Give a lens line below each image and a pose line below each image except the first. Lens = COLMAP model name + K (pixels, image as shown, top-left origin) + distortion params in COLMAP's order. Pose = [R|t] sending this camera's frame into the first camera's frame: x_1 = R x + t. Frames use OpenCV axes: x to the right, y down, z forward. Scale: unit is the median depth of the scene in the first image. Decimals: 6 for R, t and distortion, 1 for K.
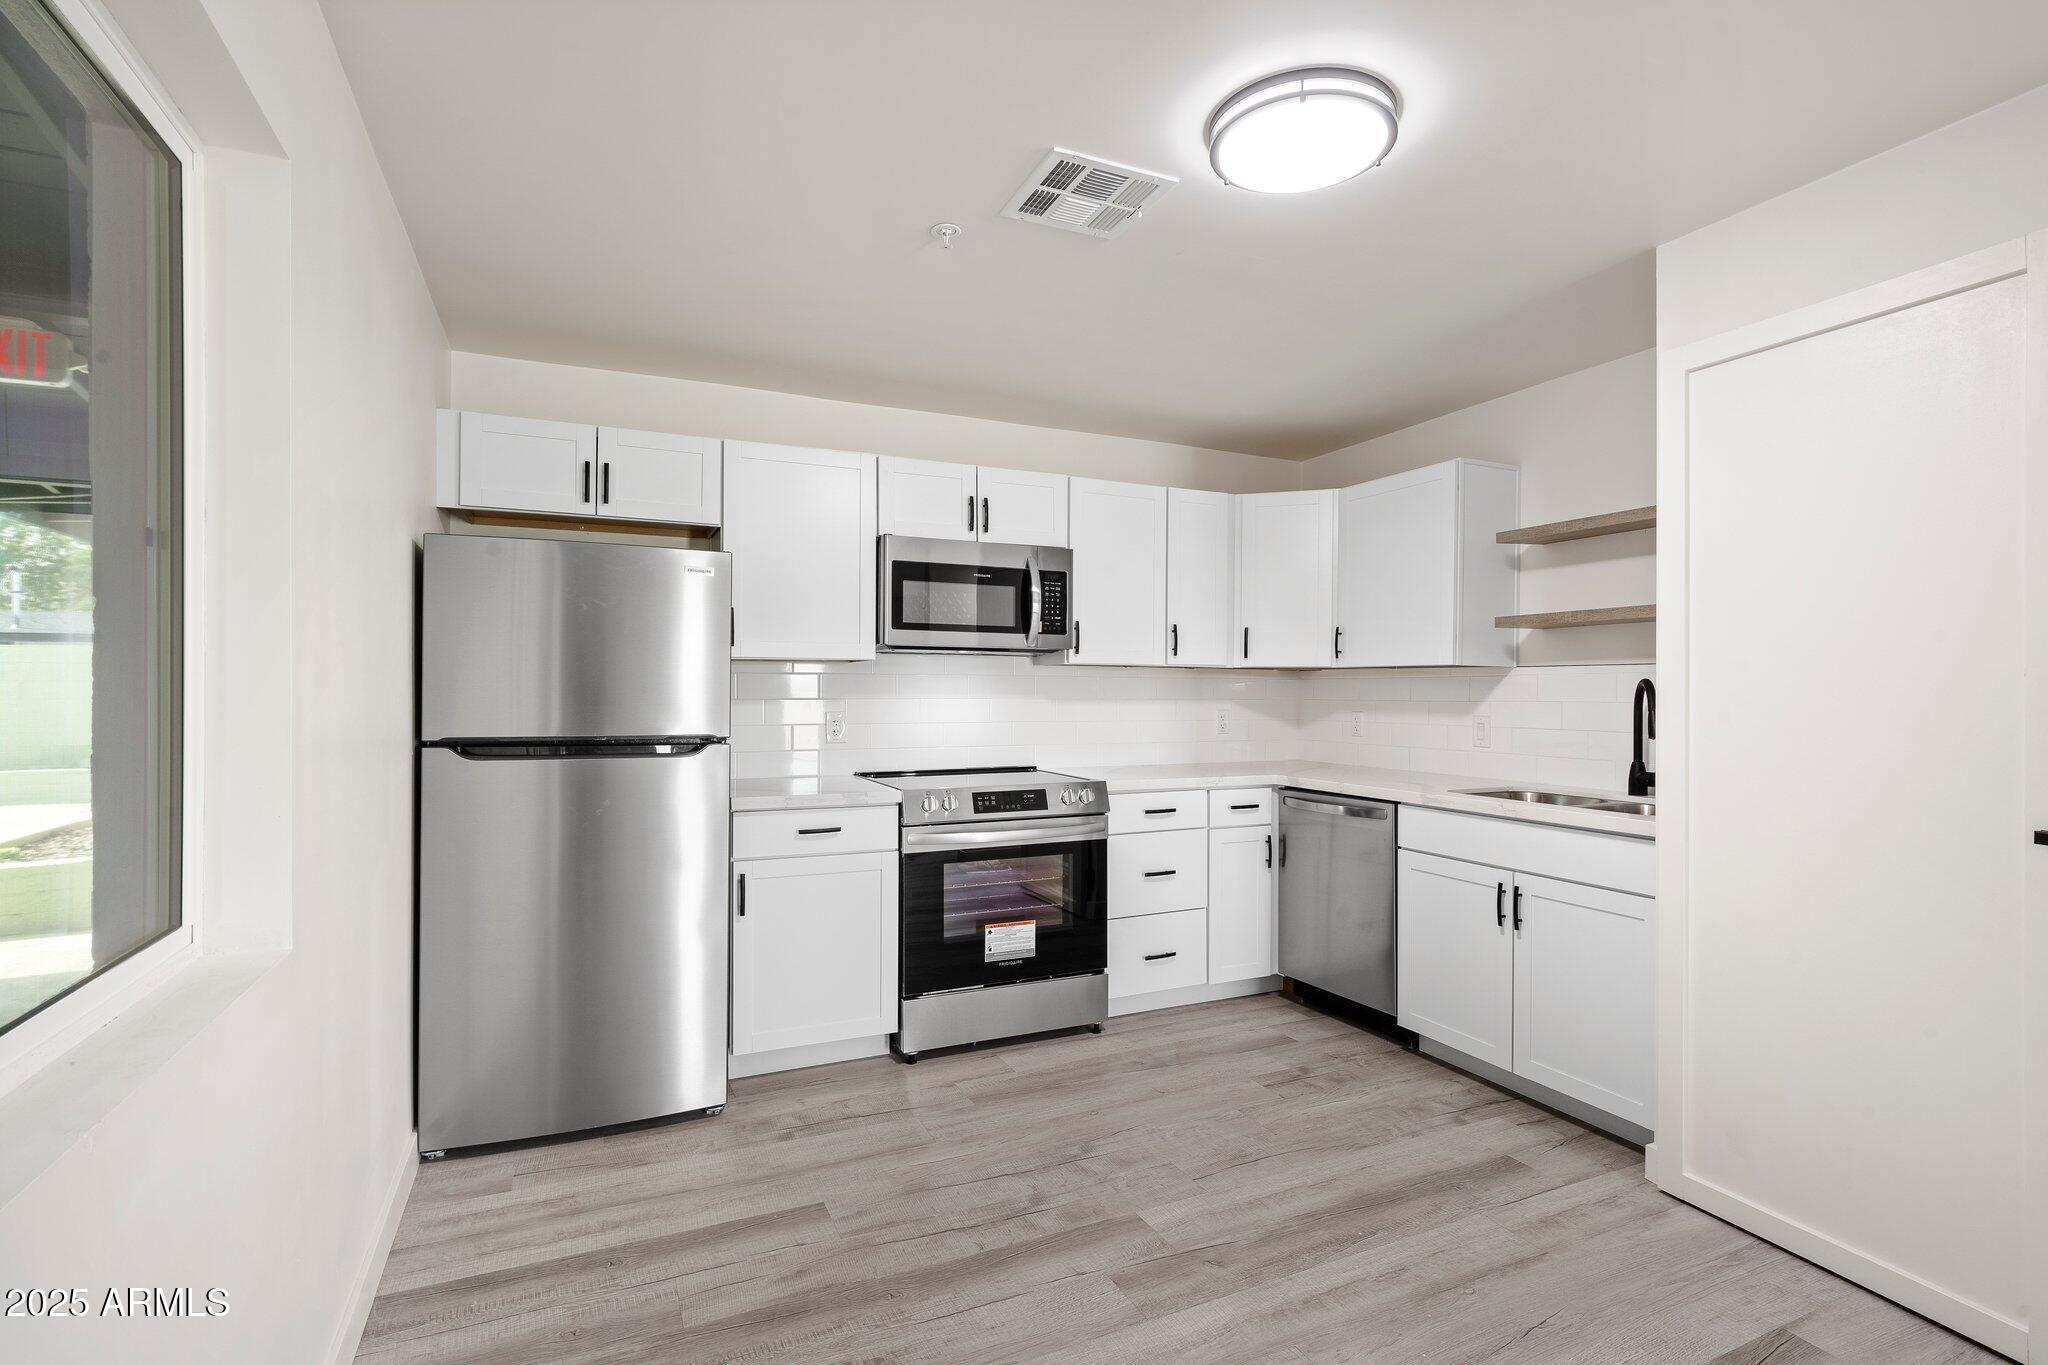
lens RADIAL K [[999.8, 0, 1089.9], [0, 999.8, 694.4], [0, 0, 1]] dist [-0.002326, 0.002179]
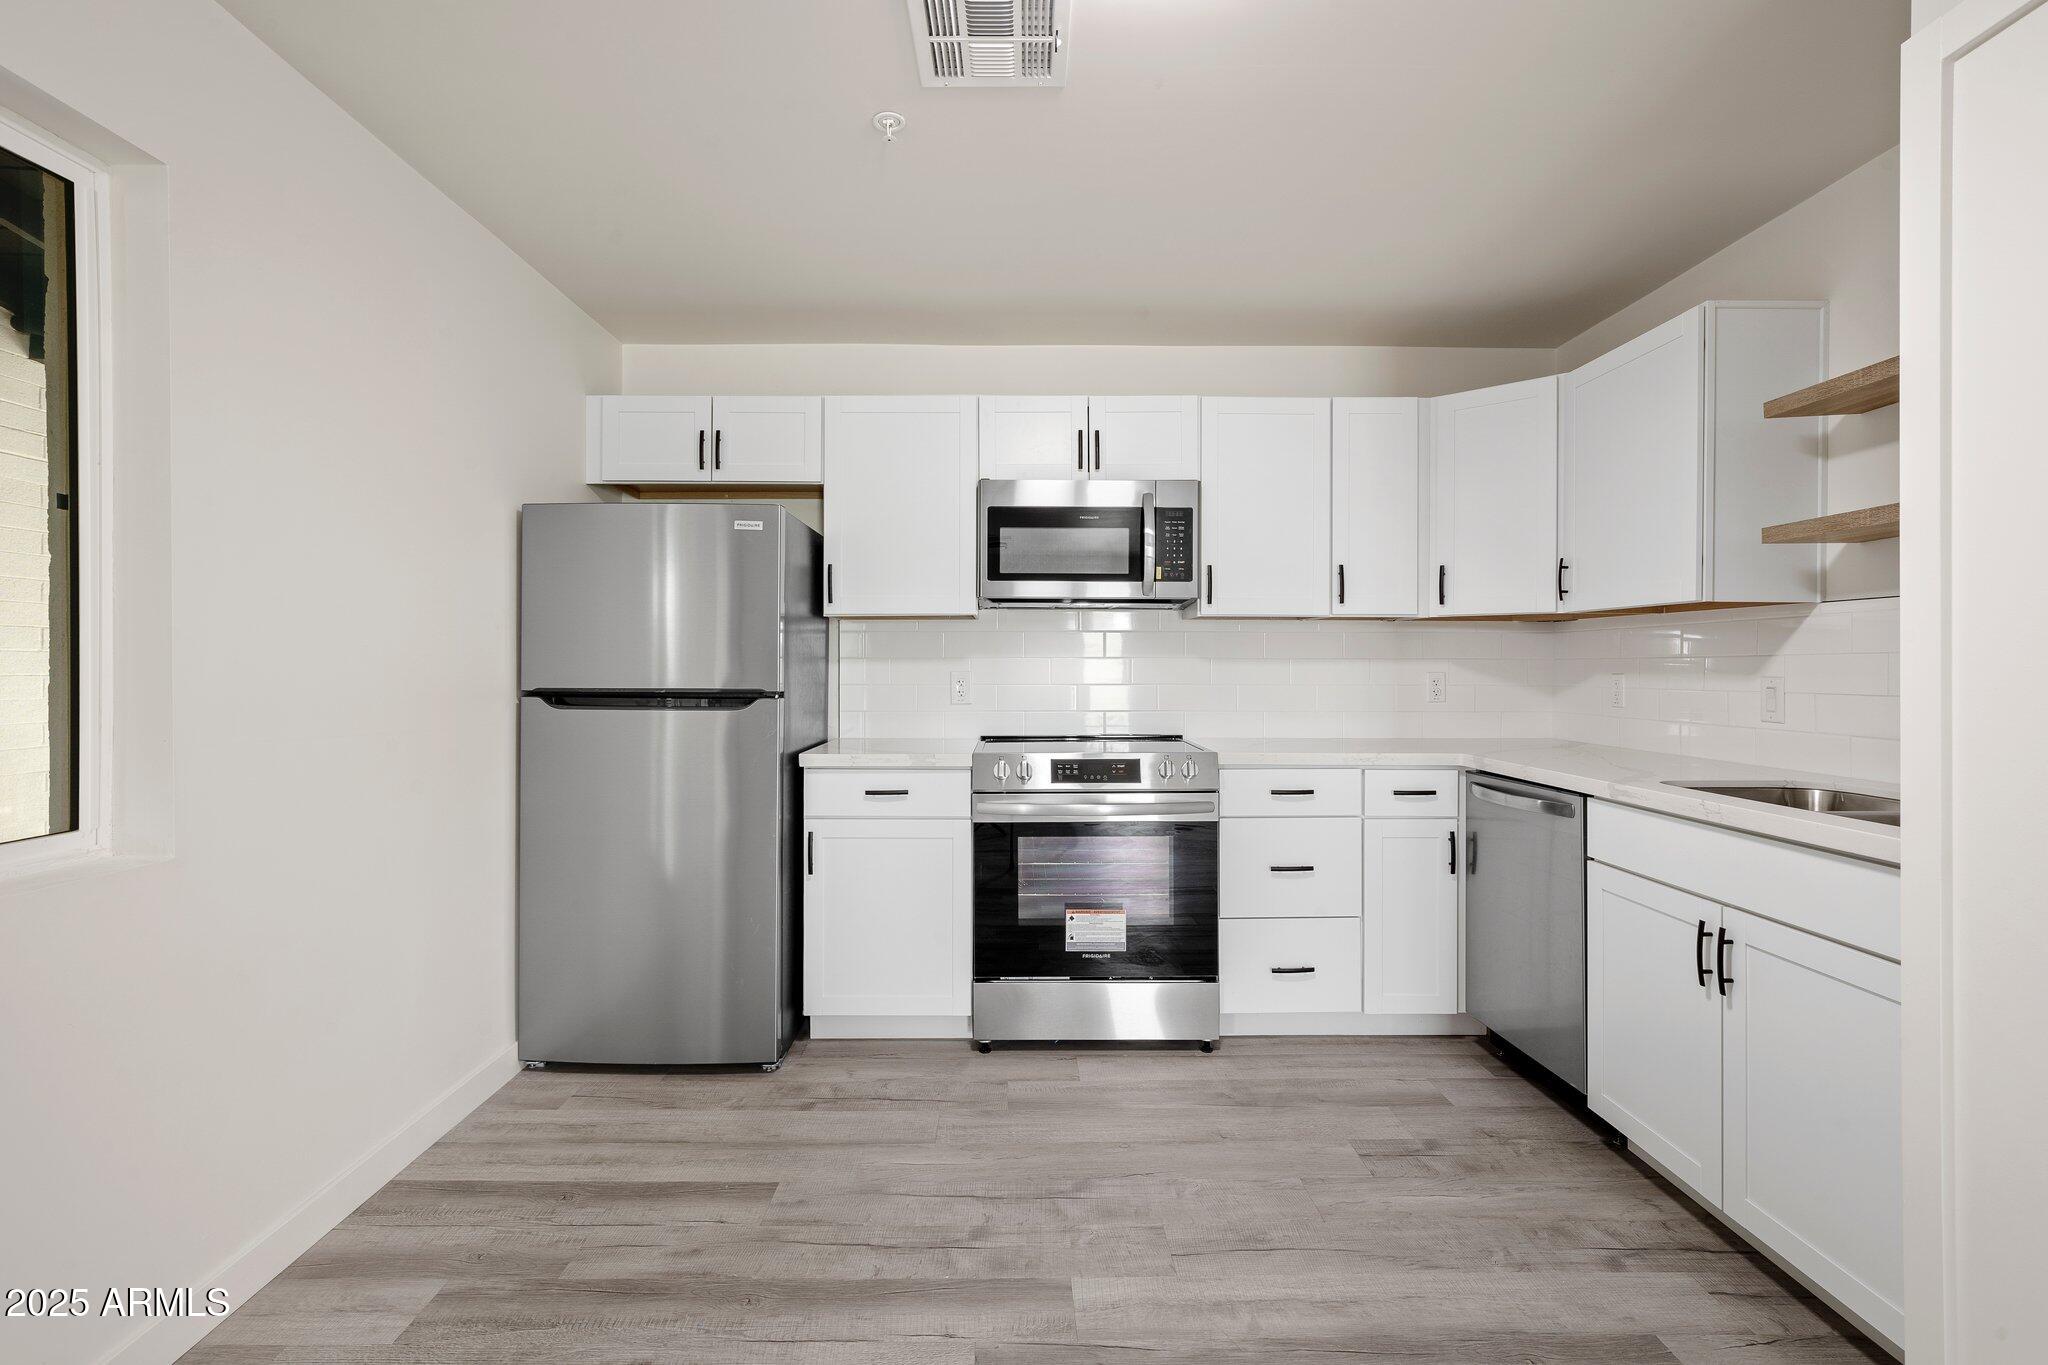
lens RADIAL K [[1031.3, 0, 1015.3], [0, 1031.3, 664.5], [0, 0, 1]] dist [-0.001301, 0.000878]
pose [[0.901643, -0.002291, -0.432475, 0.257882], [0.000188, 0.999988, -0.004904, 0.018560], [0.432481, 0.004340, 0.901633, 0.159451]]
